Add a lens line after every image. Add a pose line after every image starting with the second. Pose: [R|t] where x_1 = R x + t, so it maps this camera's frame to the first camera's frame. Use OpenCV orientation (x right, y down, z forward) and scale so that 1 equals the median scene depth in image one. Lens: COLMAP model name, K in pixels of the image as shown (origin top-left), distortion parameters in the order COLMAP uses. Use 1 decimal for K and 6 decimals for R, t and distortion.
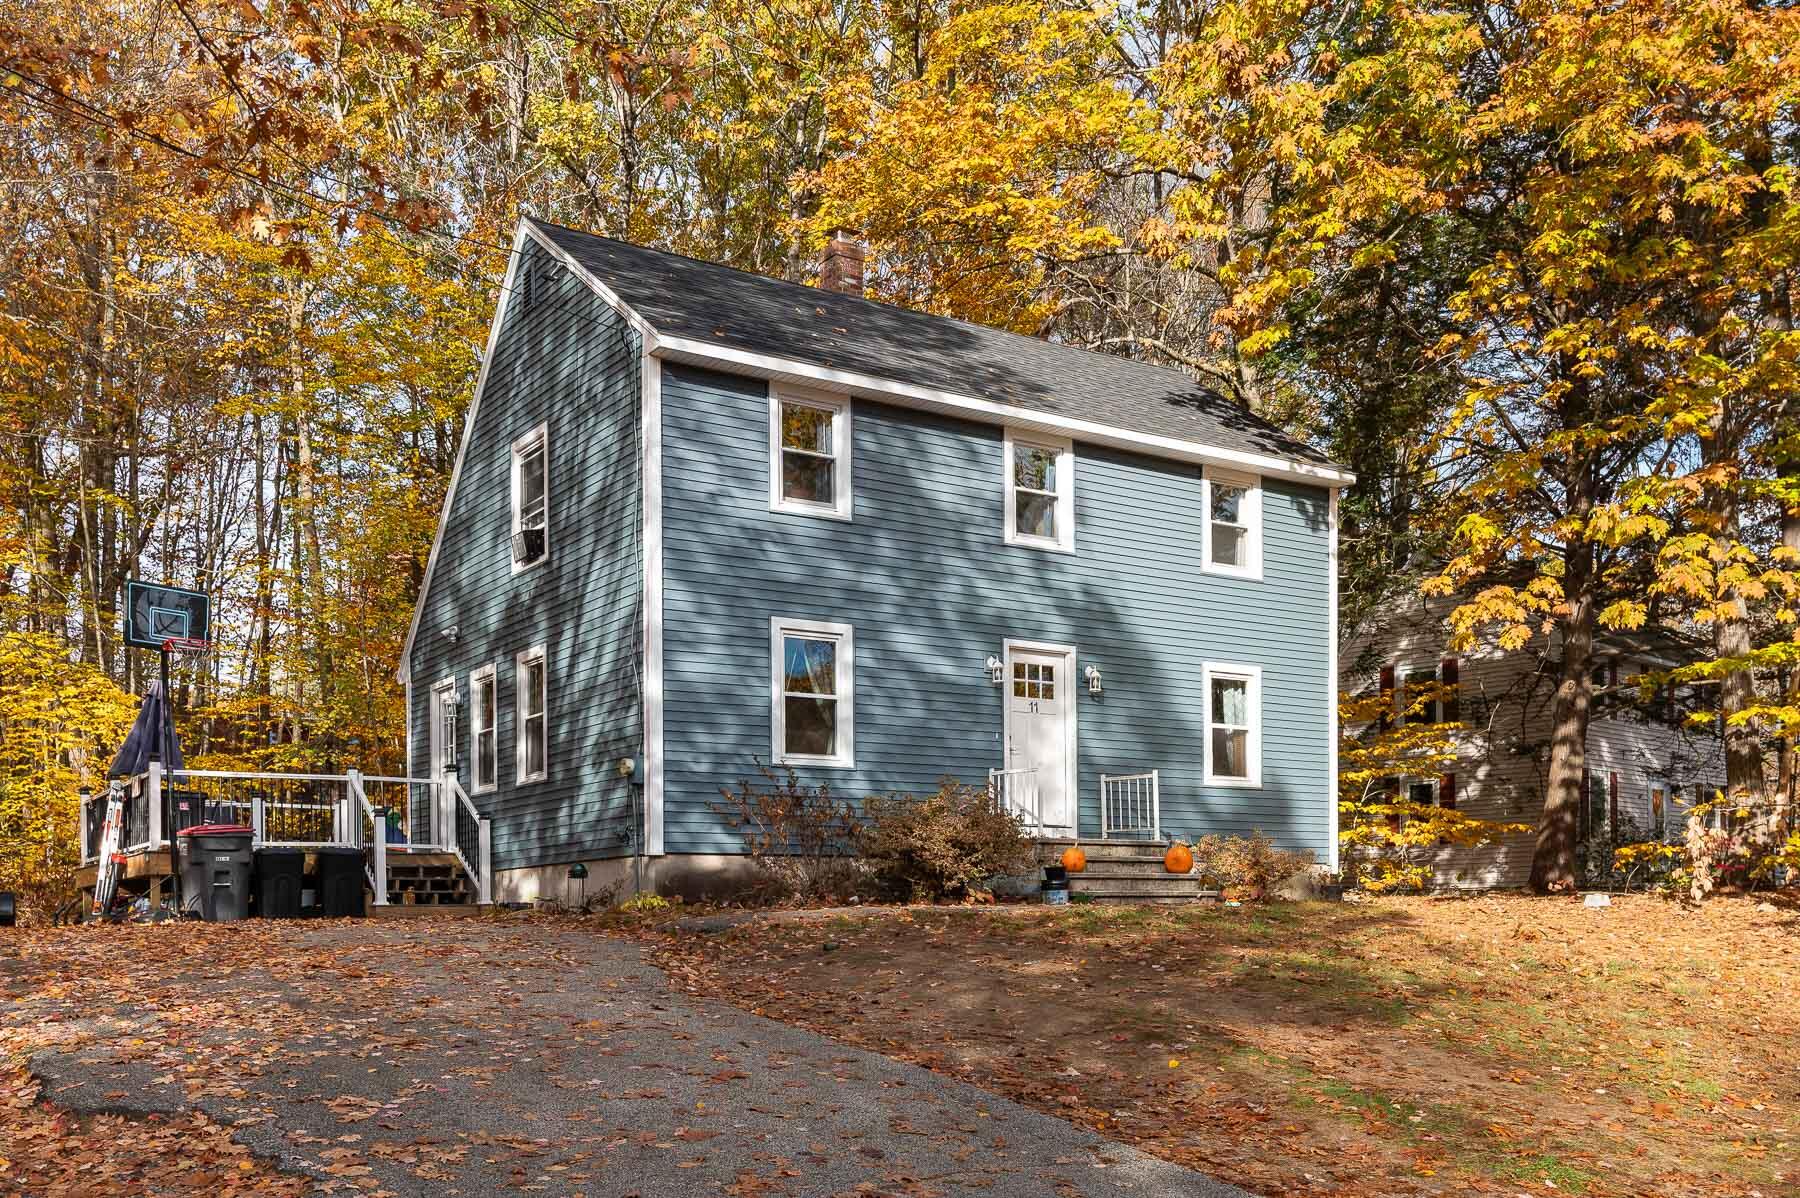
lens RADIAL K [[1353.6, 0, 824.1], [0, 1353.6, 736.4], [0, 0, 1]] dist [0.030287, -0.016389]
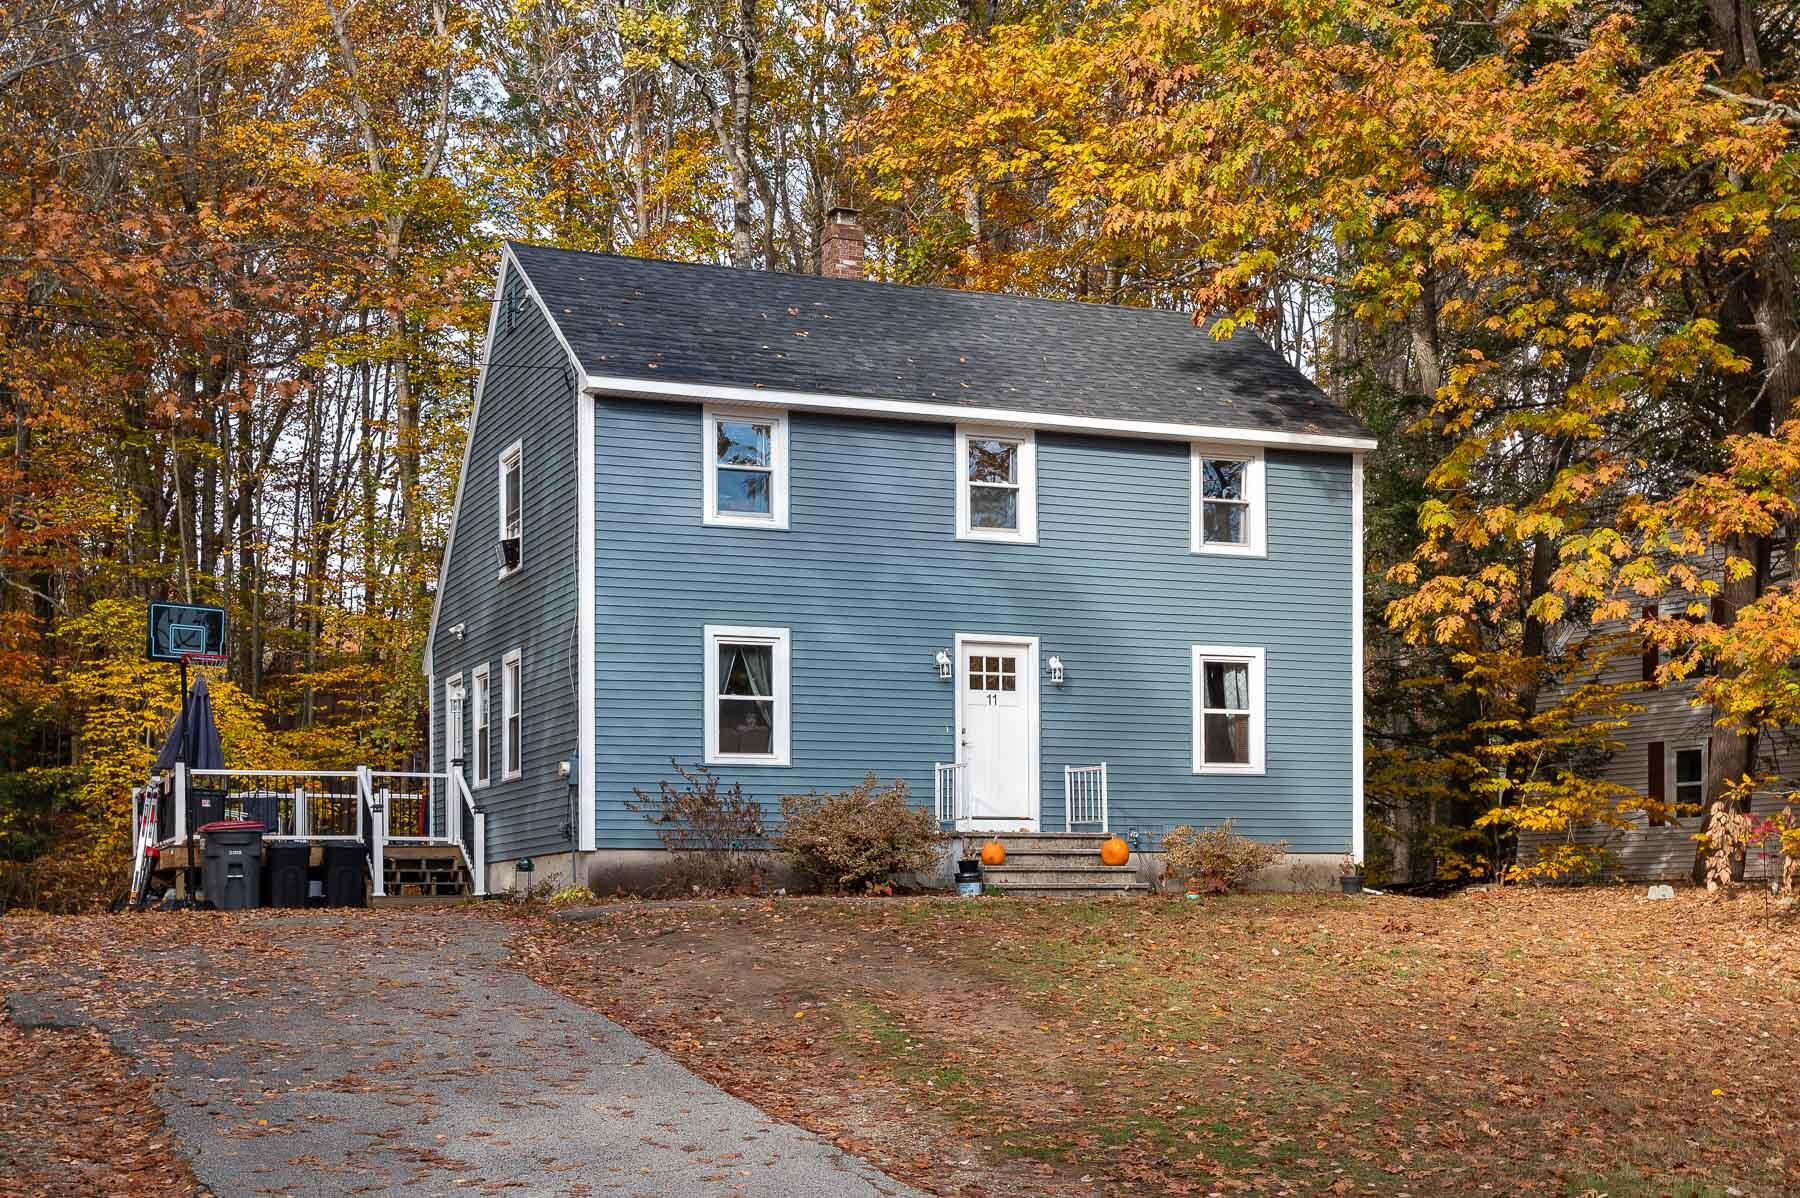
lens RADIAL K [[1847.4, 0, 894.5], [0, 1847.4, 598.5], [0, 0, 1]] dist [0.020392, 0.000000]
pose [[0.988149, -0.022420, -0.151851, 0.291283], [0.016871, 0.999146, -0.037728, -0.045640], [0.152567, 0.034719, 0.987683, -0.367036]]
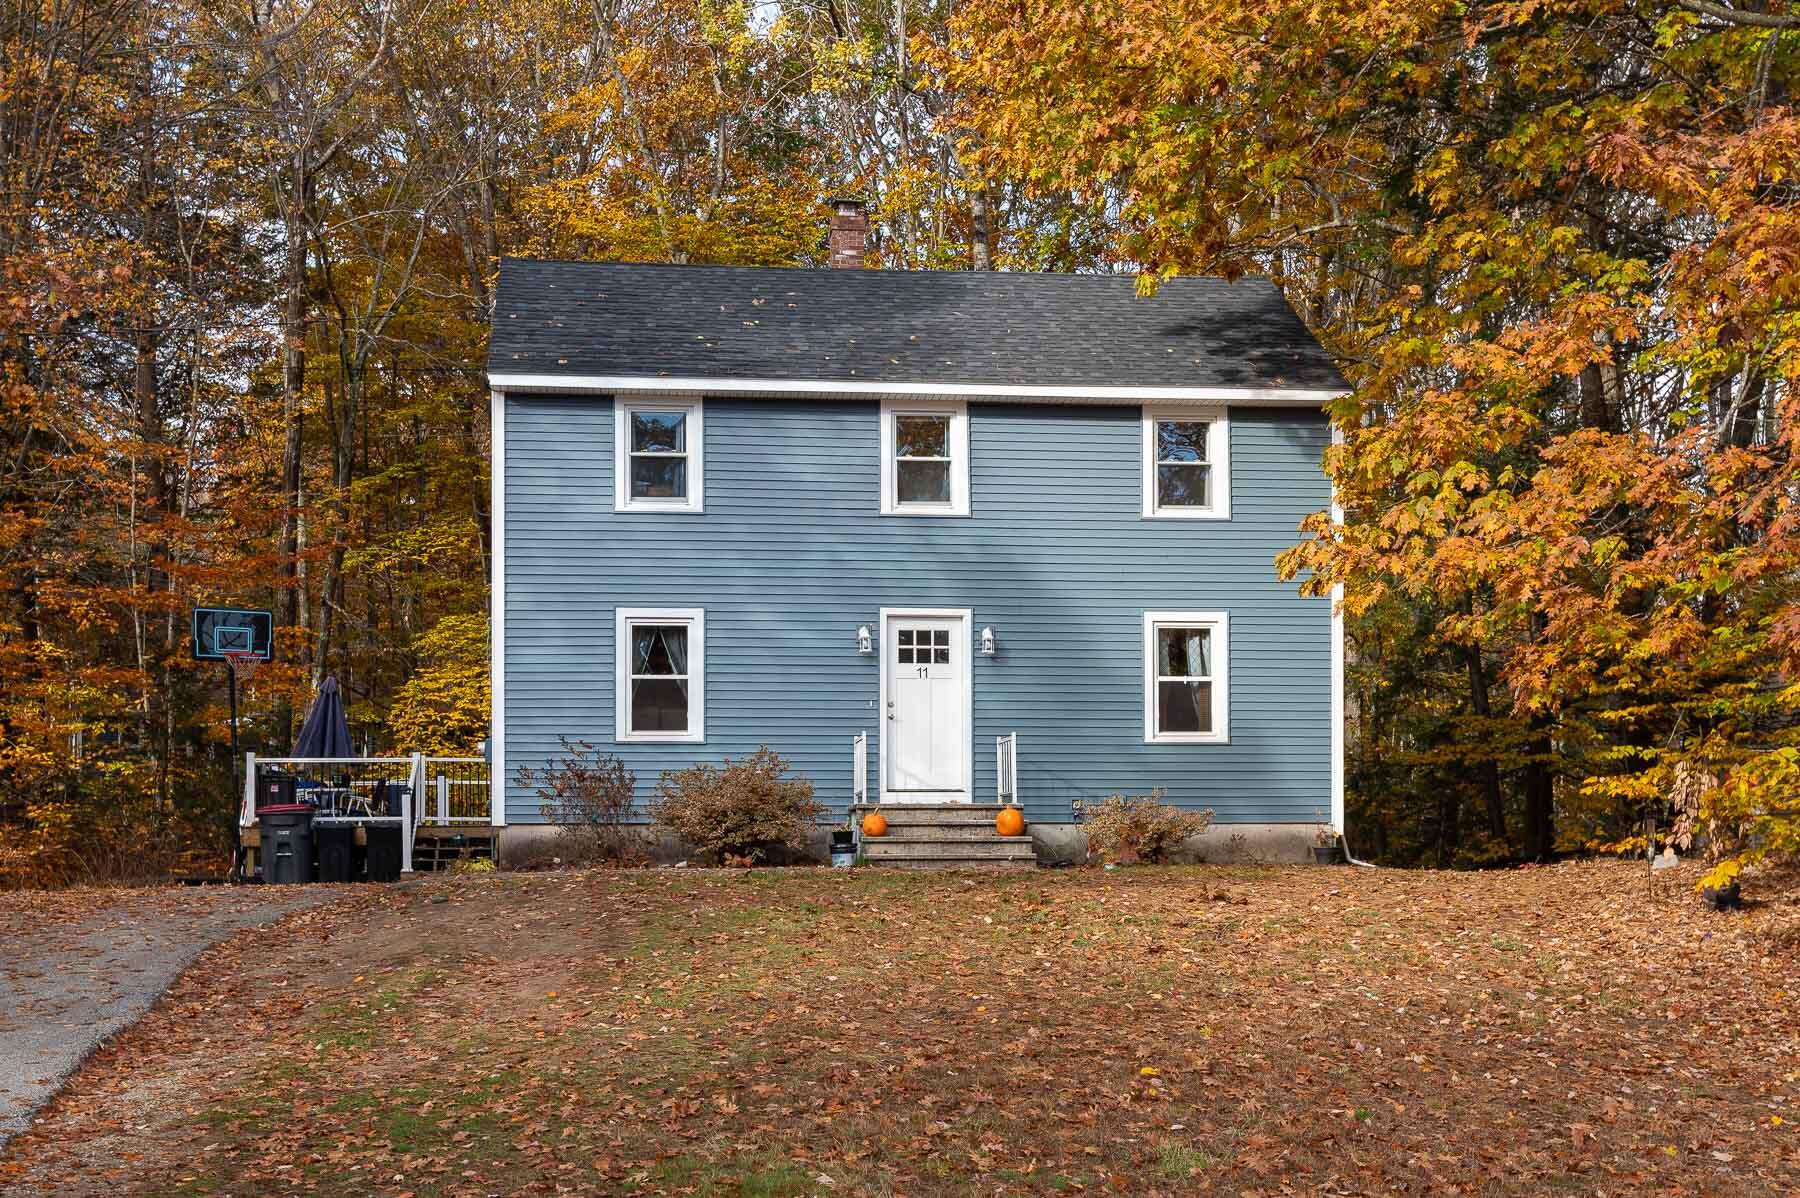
lens RADIAL K [[1715.3, 0, 1020.2], [0, 1715.3, 616.4], [0, 0, 1]] dist [0.033247, 0.000000]
pose [[0.928097, -0.056677, -0.368000, 0.690372], [0.045960, 0.998227, -0.037829, -0.011616], [0.369491, 0.018195, 0.929056, -0.160532]]
